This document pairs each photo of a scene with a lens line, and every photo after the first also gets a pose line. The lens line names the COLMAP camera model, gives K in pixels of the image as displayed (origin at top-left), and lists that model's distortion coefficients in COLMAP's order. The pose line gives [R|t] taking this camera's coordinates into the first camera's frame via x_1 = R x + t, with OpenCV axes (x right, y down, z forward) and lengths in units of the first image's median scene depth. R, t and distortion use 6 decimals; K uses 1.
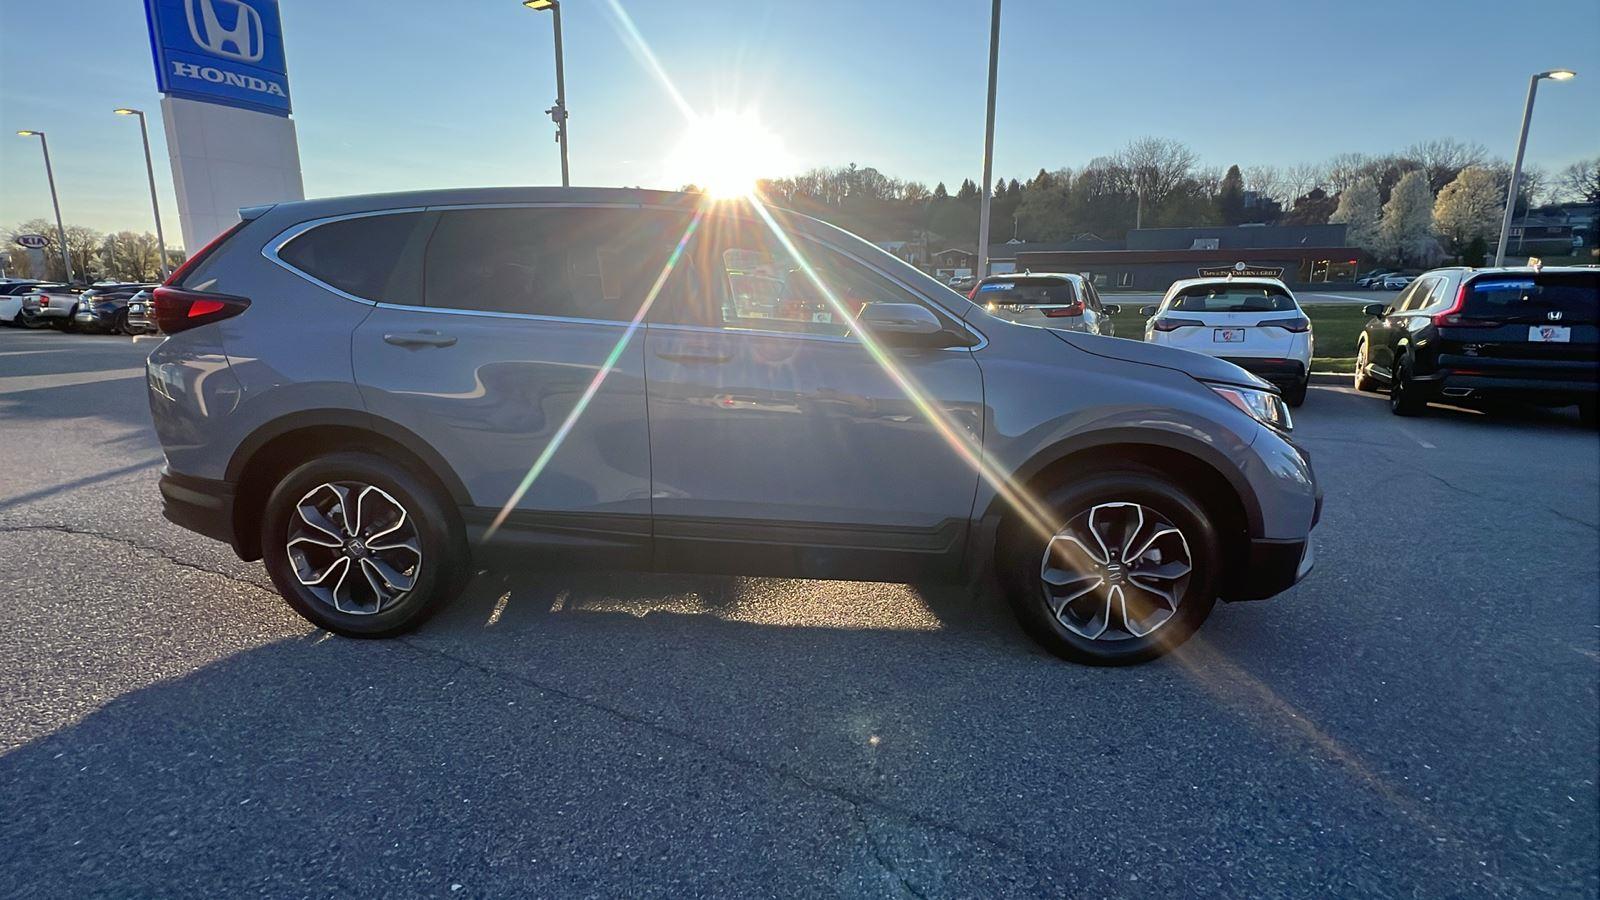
lens RADIAL K [[735.2, 0, 794.9], [0, 735.2, 444.5], [0, 0, 1]] dist [-0.000864, -0.000725]
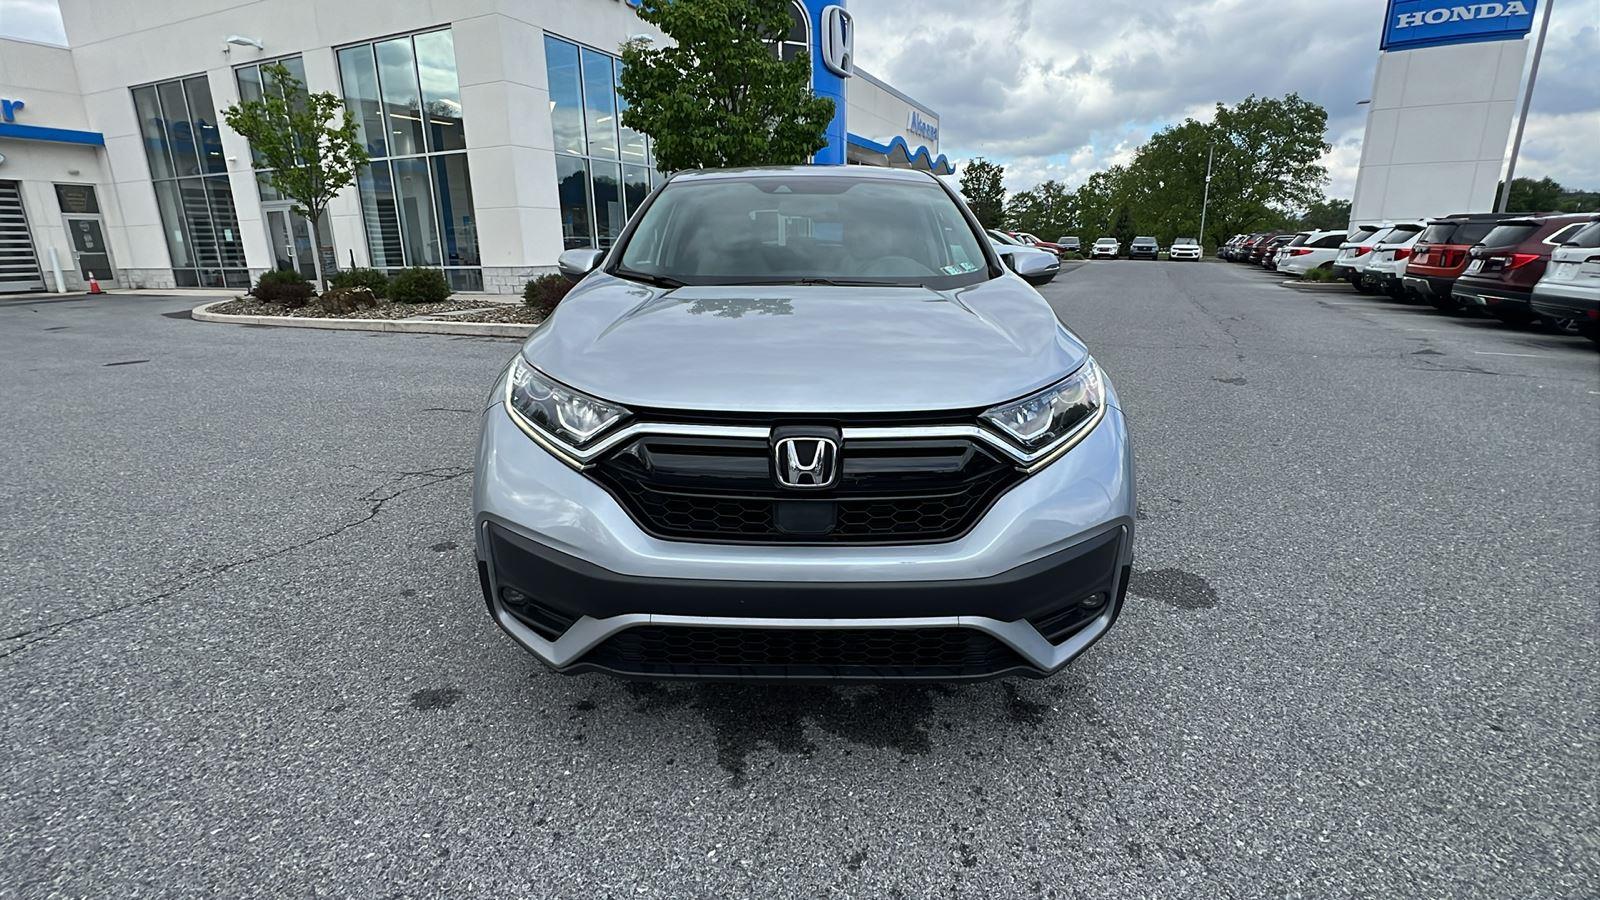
lens RADIAL K [[733.8, 0, 794.2], [0, 733.8, 446.2], [0, 0, 1]] dist [-0.002593, 0.000278]
pose [[0.071792, 0.259391, -0.963100, 0.227297], [-0.195051, 0.950600, 0.241484, -0.027292], [0.978162, 0.170517, 0.118840, 0.143331]]
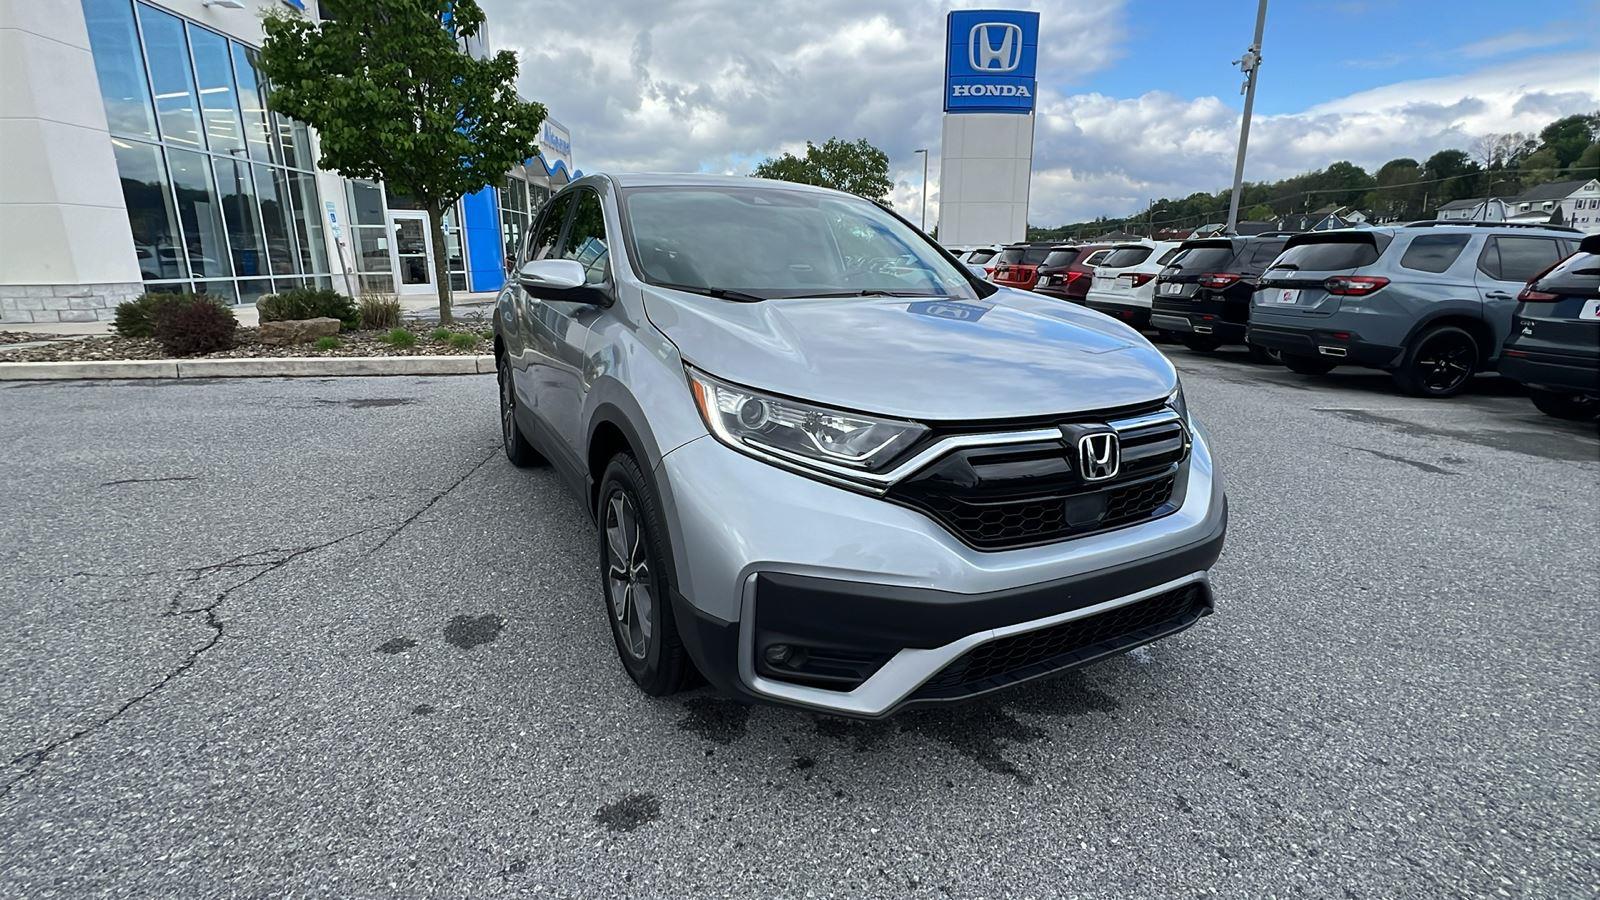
lens RADIAL K [[735.2, 0, 794.9], [0, 735.2, 444.5], [0, 0, 1]] dist [-0.000864, -0.000725]
pose [[0.534014, 0.202344, -0.820905, 0.201965], [-0.173266, 0.976523, 0.127990, -0.012497], [0.827531, 0.073886, 0.556537, 0.074859]]
